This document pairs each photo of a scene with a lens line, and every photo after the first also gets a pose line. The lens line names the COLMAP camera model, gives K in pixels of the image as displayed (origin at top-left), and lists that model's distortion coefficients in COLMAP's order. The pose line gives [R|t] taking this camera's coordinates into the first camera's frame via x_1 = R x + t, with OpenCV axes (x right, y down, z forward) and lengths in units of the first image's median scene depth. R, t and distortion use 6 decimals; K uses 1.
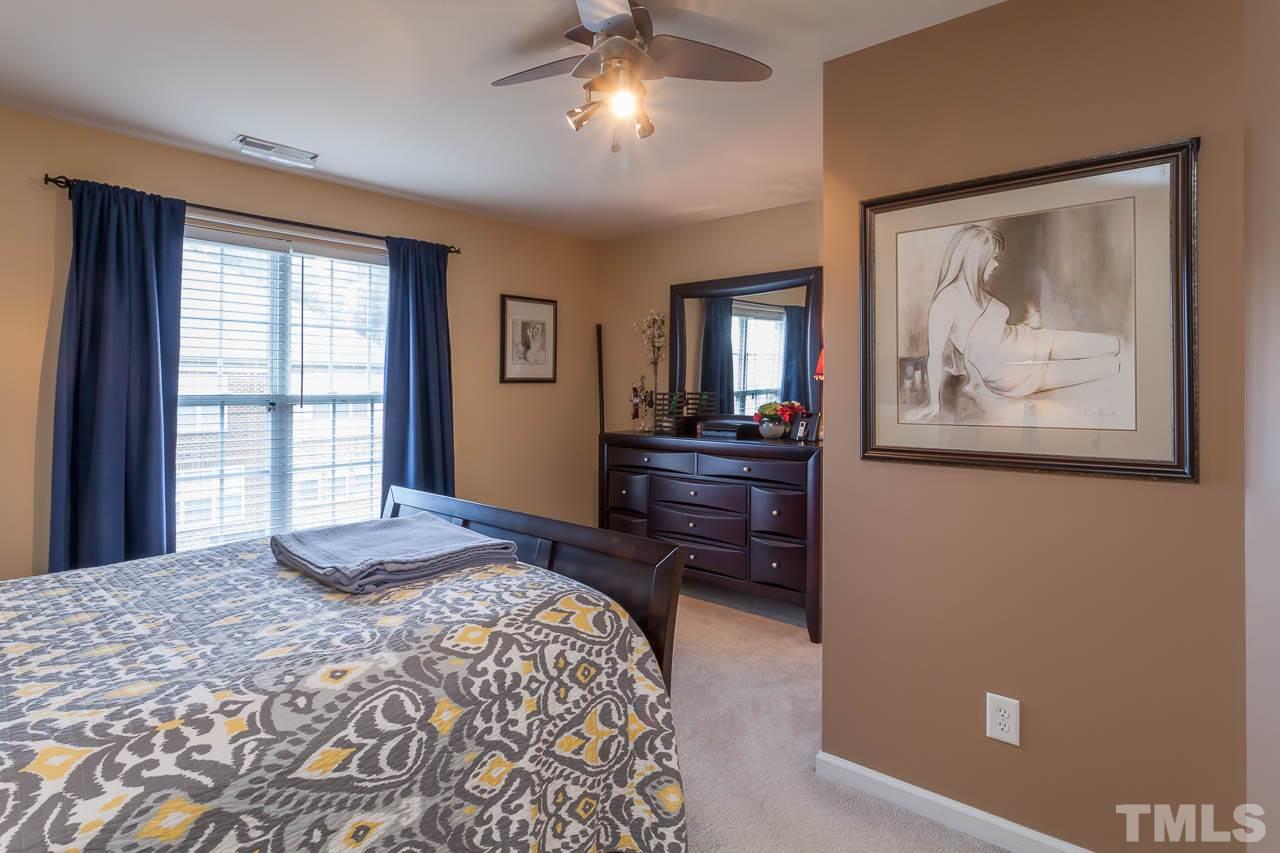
lens RADIAL K [[681.4, 0, 639.0], [0, 681.4, 393.5], [0, 0, 1]] dist [-0.001025, 0.000451]
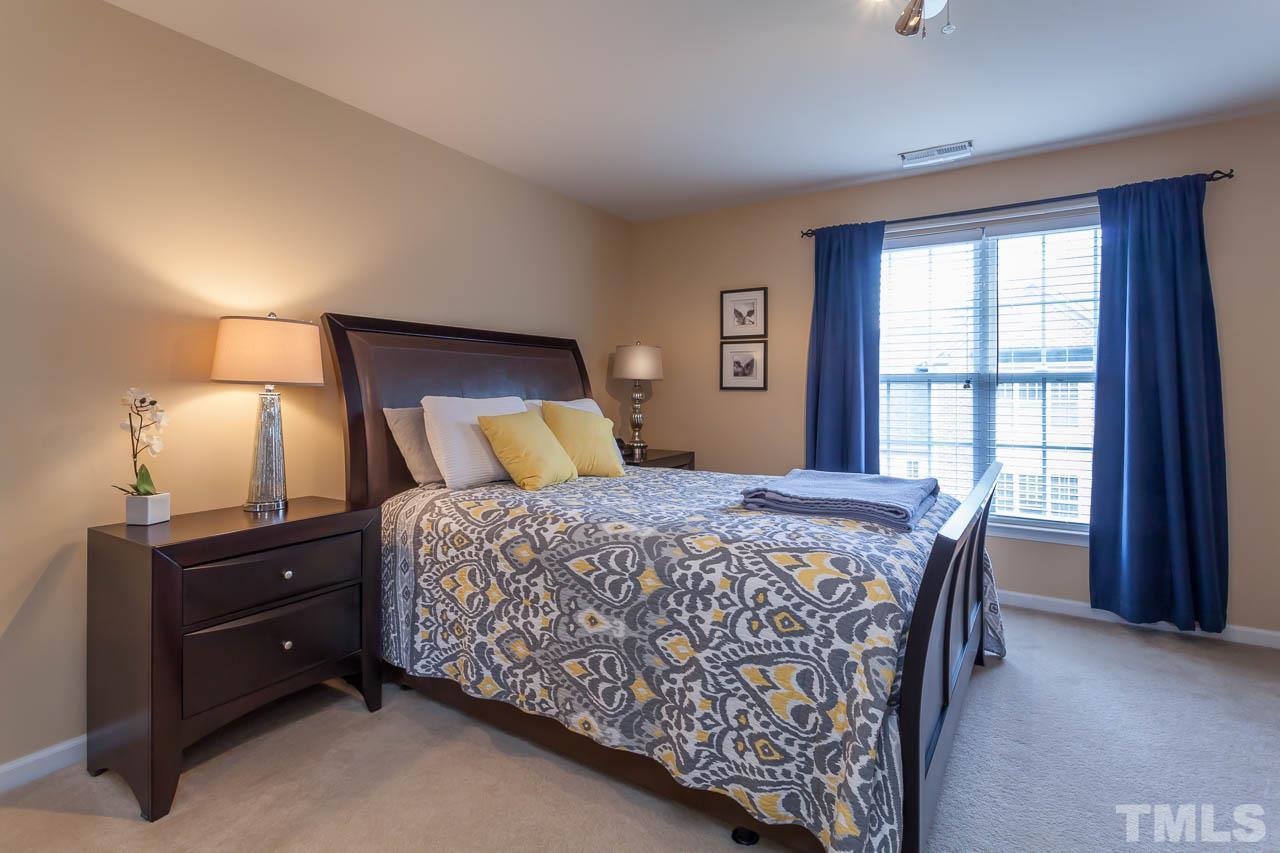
lens RADIAL K [[624.6, 0, 626.4], [0, 624.6, 405.8], [0, 0, 1]] dist [-0.003244, -0.000644]
pose [[0.138276, 0.019370, -0.990204, 0.793332], [-0.011196, 0.999775, 0.017994, 0.088930], [0.990330, 0.008598, 0.138462, 0.668008]]
